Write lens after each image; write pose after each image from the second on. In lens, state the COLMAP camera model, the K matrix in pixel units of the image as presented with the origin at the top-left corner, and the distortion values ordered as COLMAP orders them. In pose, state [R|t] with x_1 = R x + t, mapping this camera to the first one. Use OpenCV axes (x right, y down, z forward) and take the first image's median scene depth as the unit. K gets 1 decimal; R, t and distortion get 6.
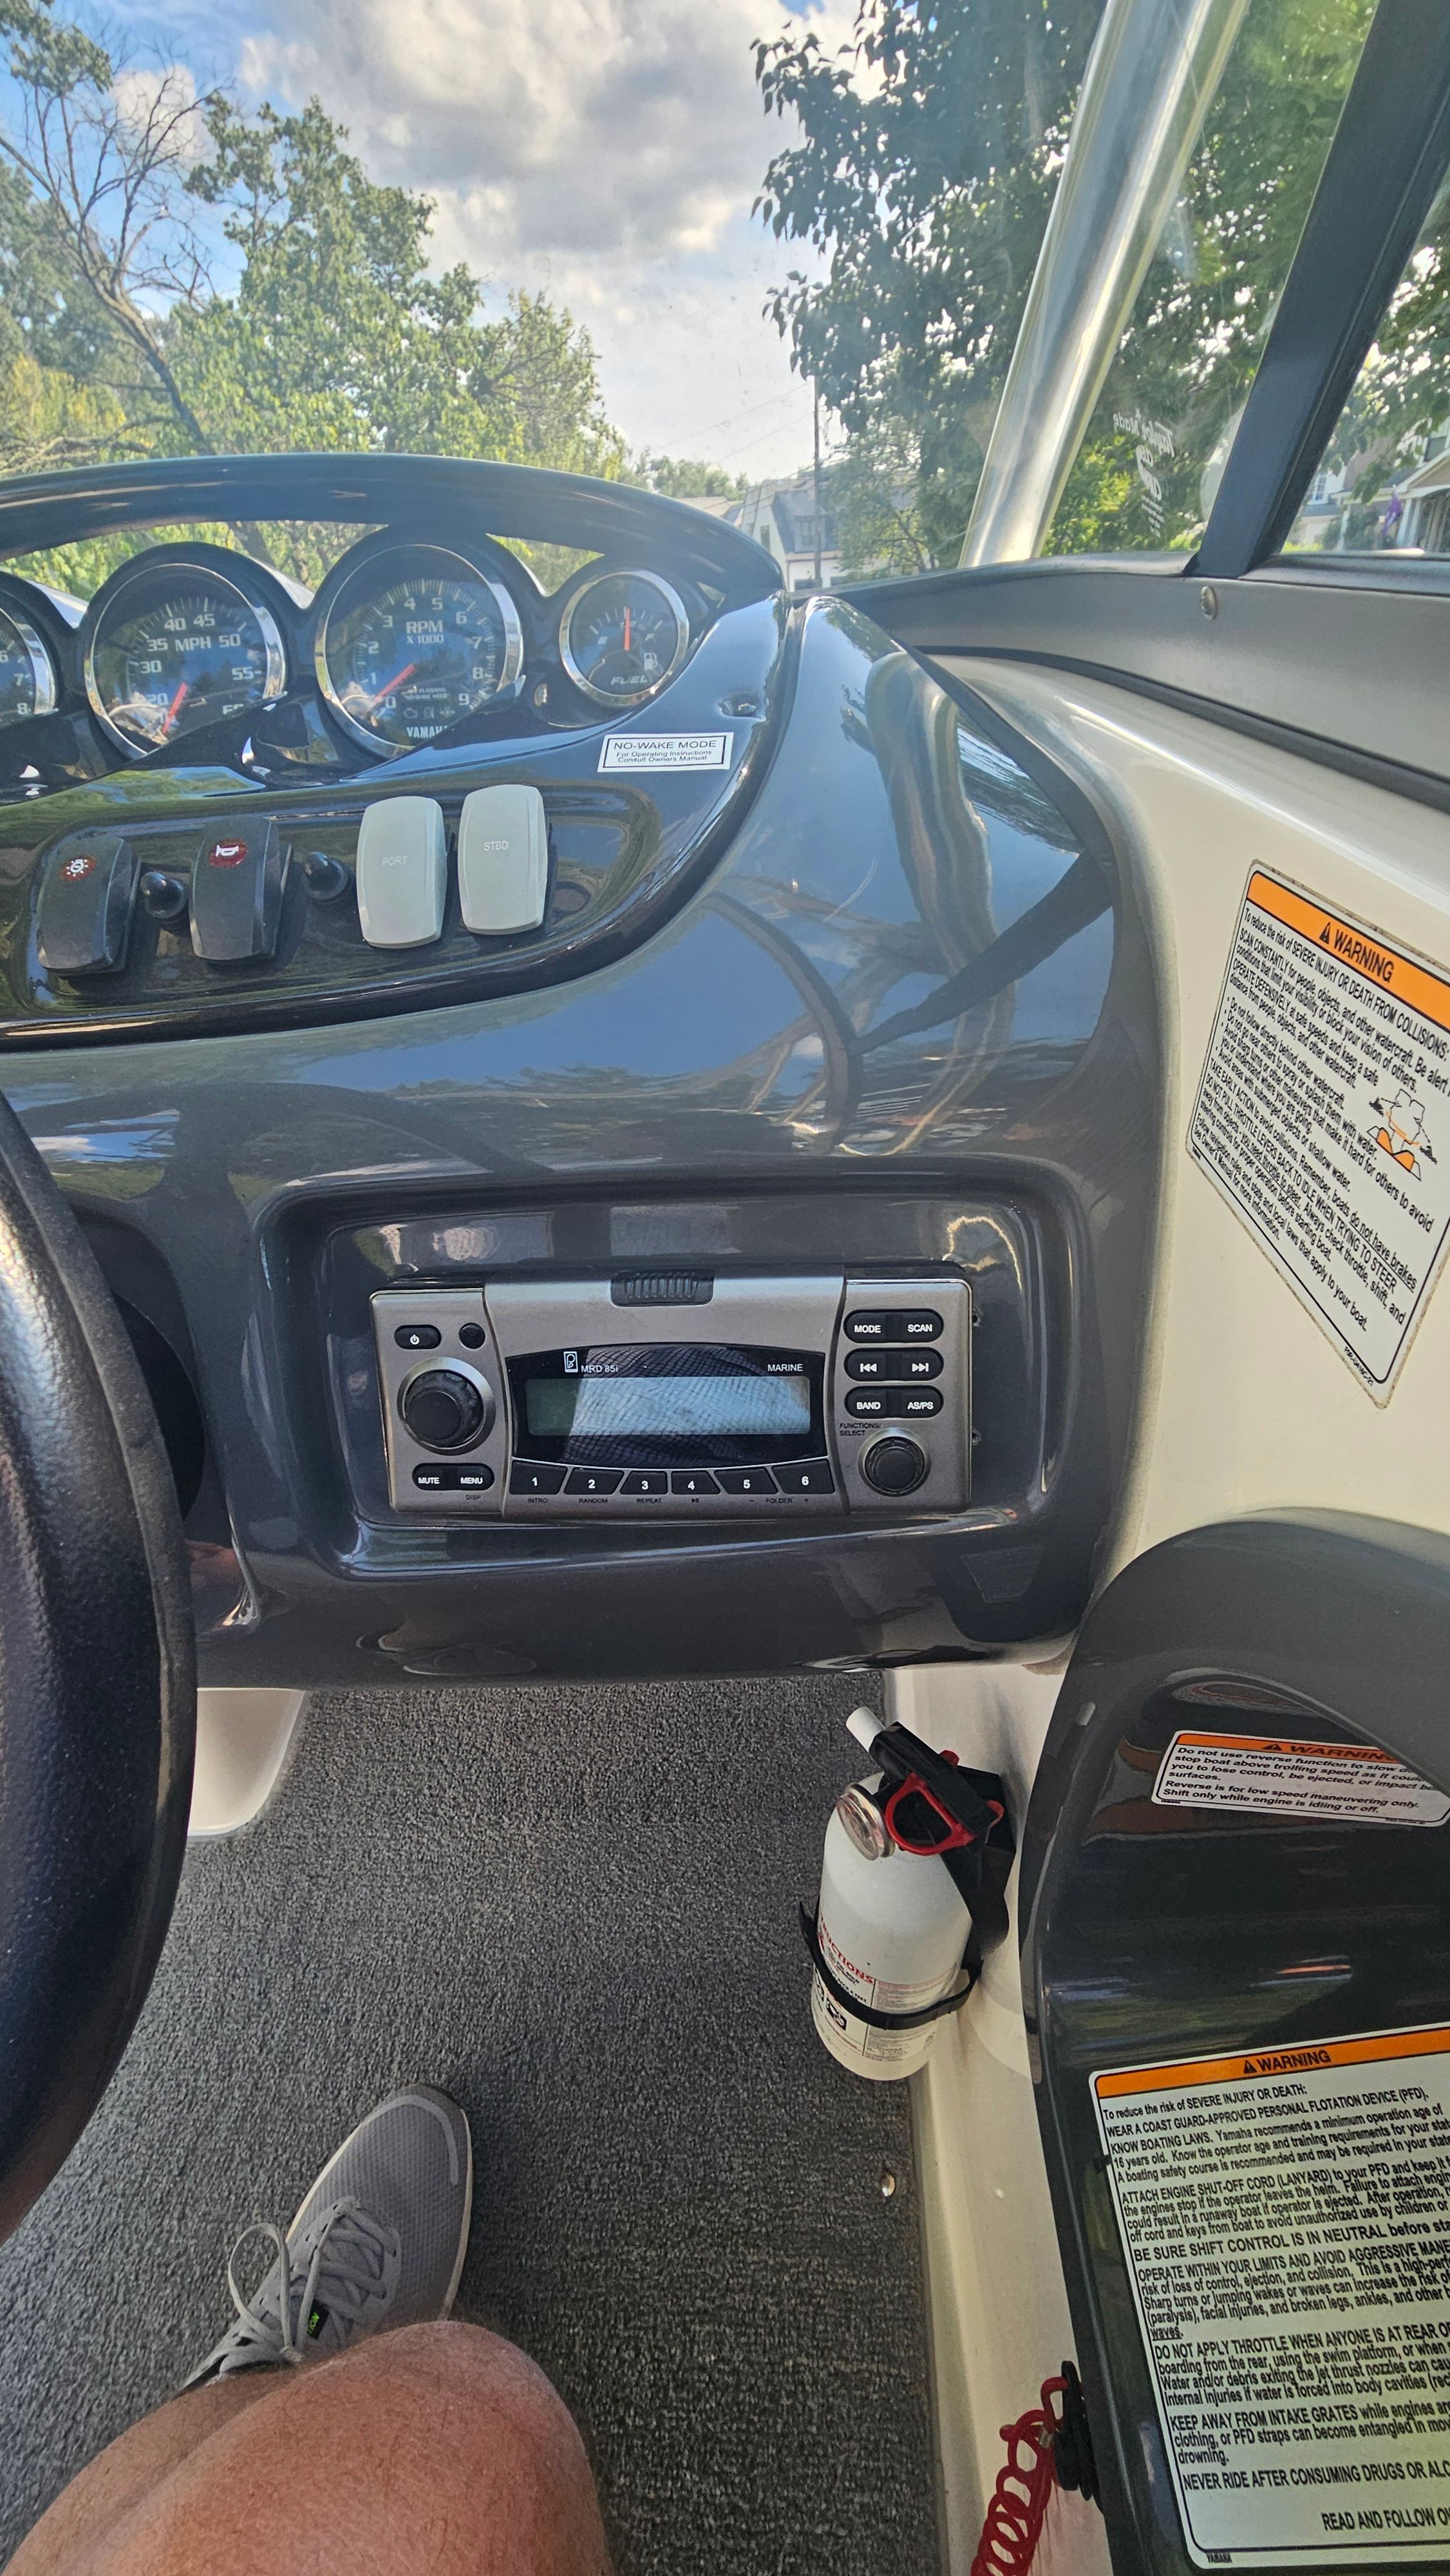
lens RADIAL K [[1046.1, 0, 739.5], [0, 1046.1, 1288.7], [0, 0, 1]] dist [-0.005414, -0.000354]
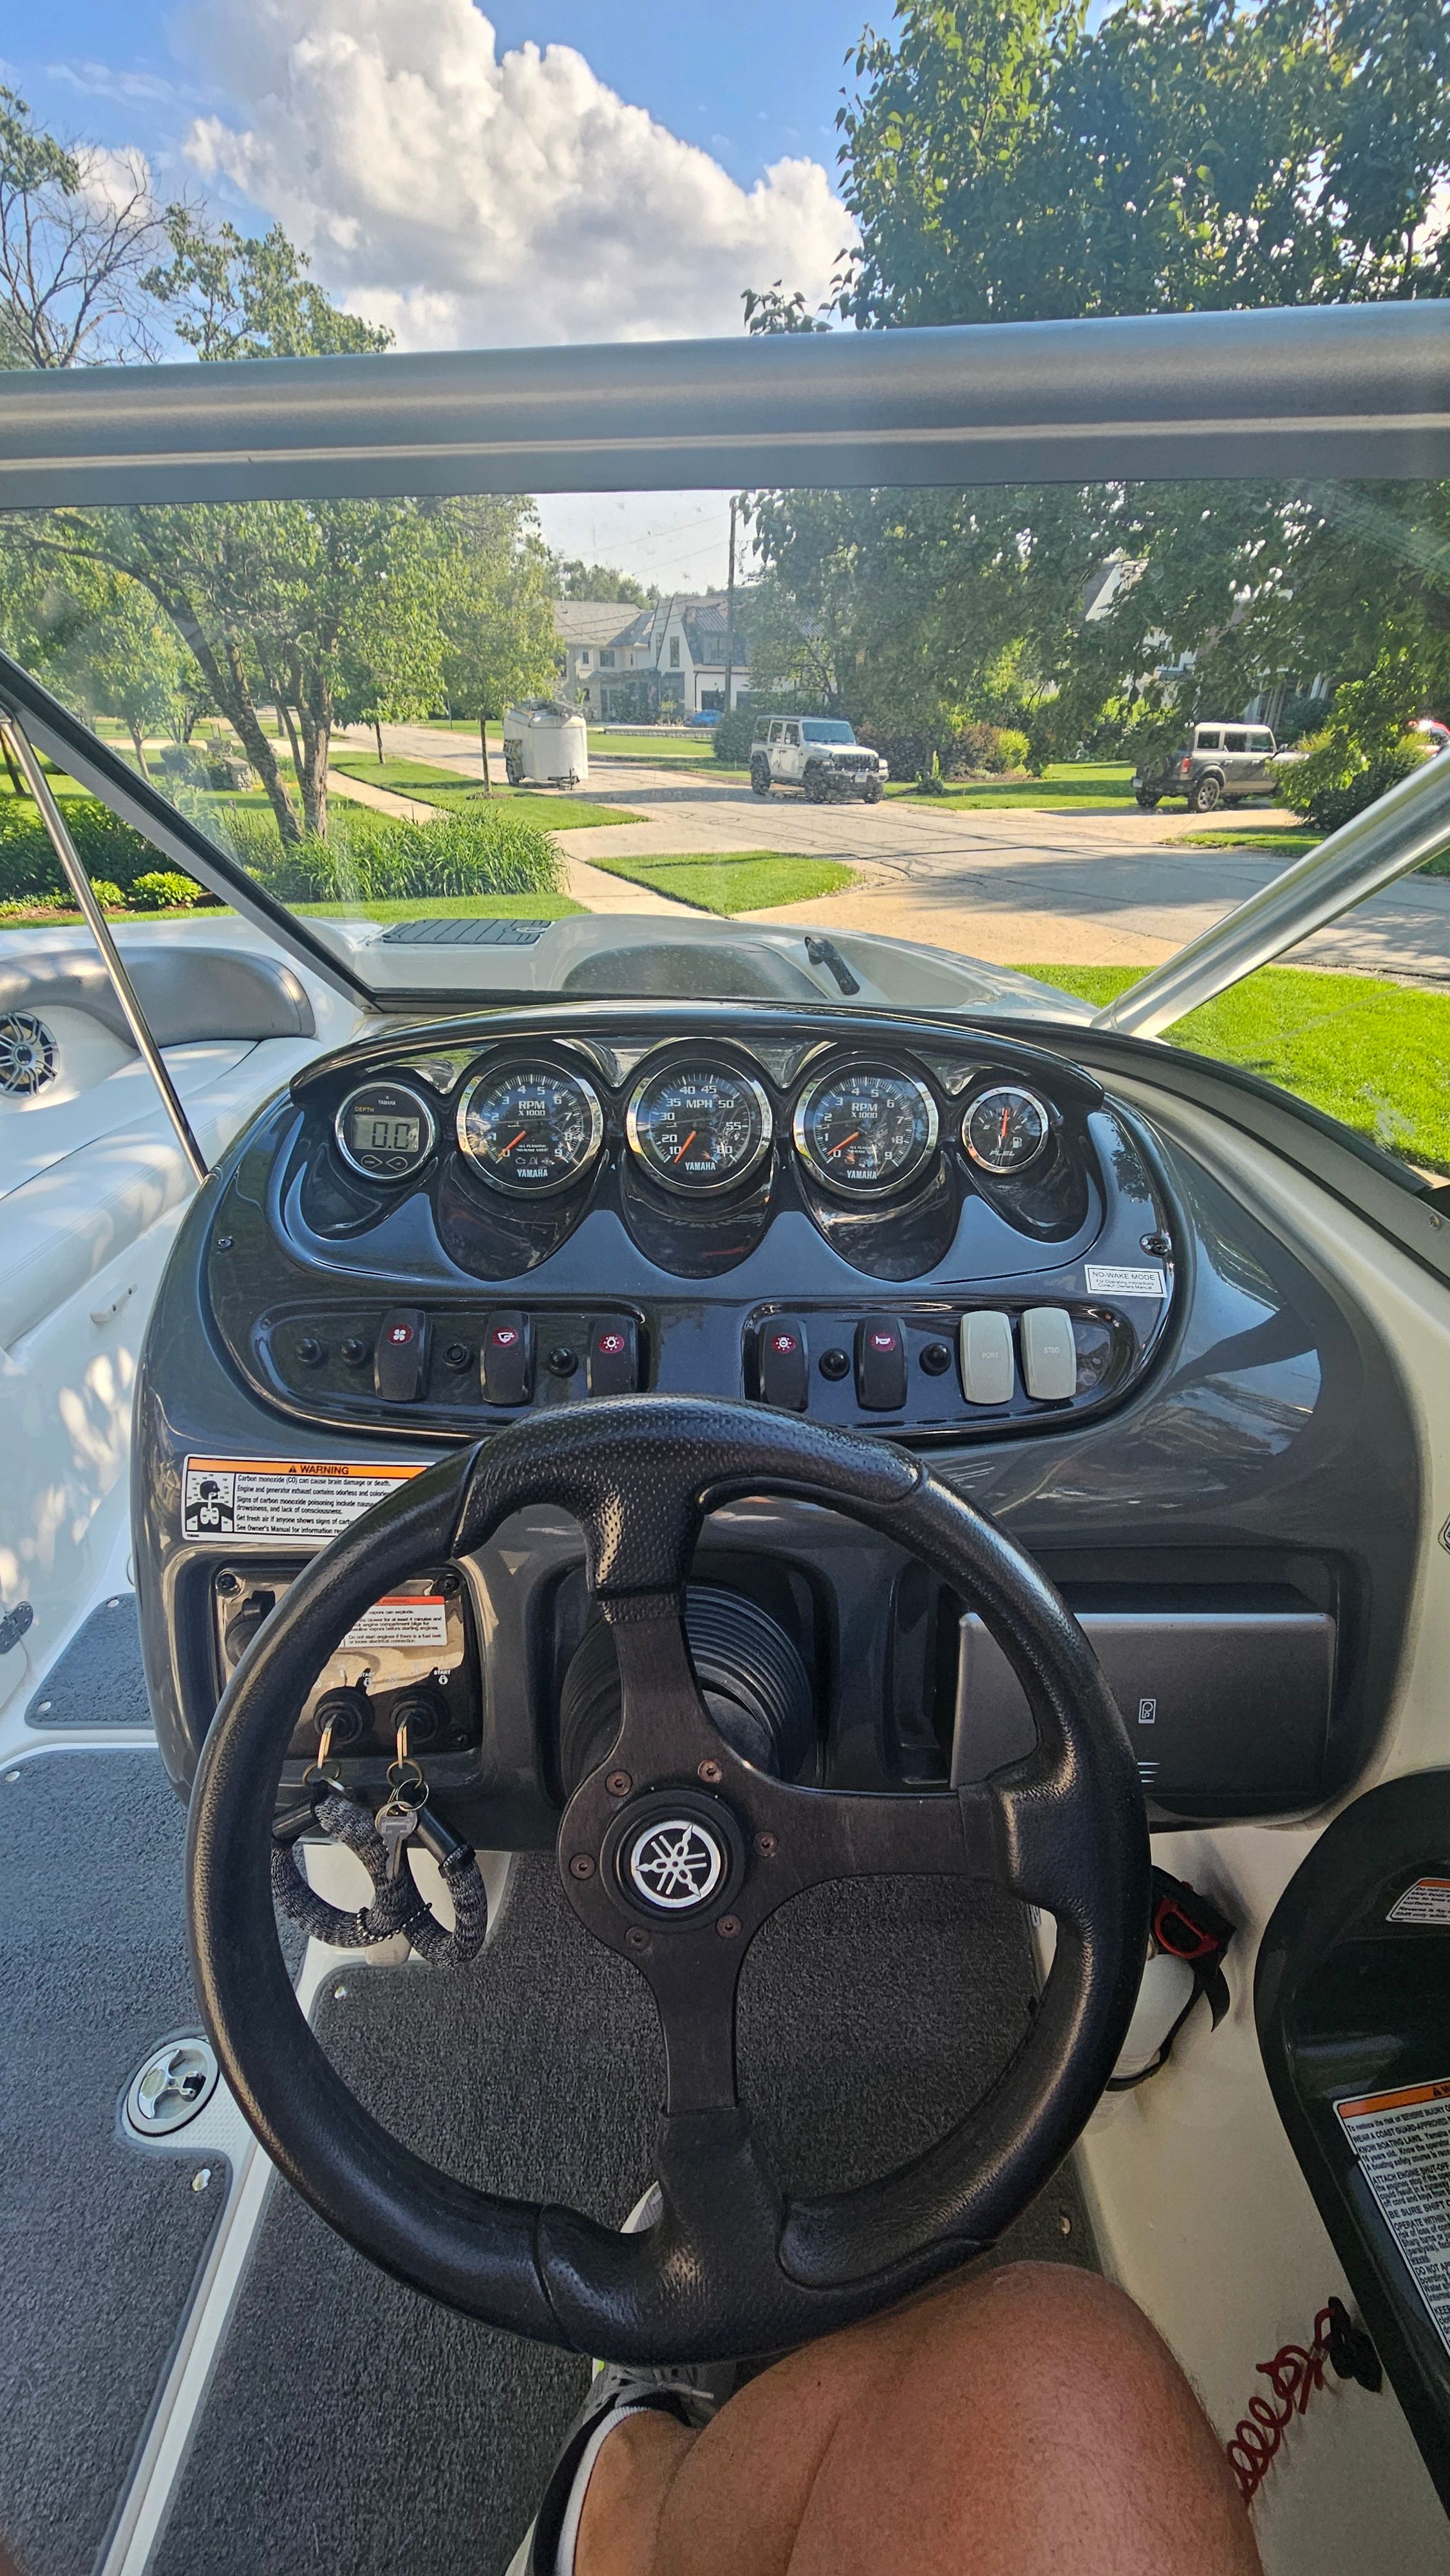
lens RADIAL K [[1043.5, 0, 735.3], [0, 1043.5, 1302.5], [0, 0, 1]] dist [-0.003067, -0.000806]
pose [[0.994048, 0.029678, 0.104822, -0.374759], [-0.023285, 0.997823, -0.061700, -0.156962], [-0.106425, 0.058892, 0.992575, -0.252933]]
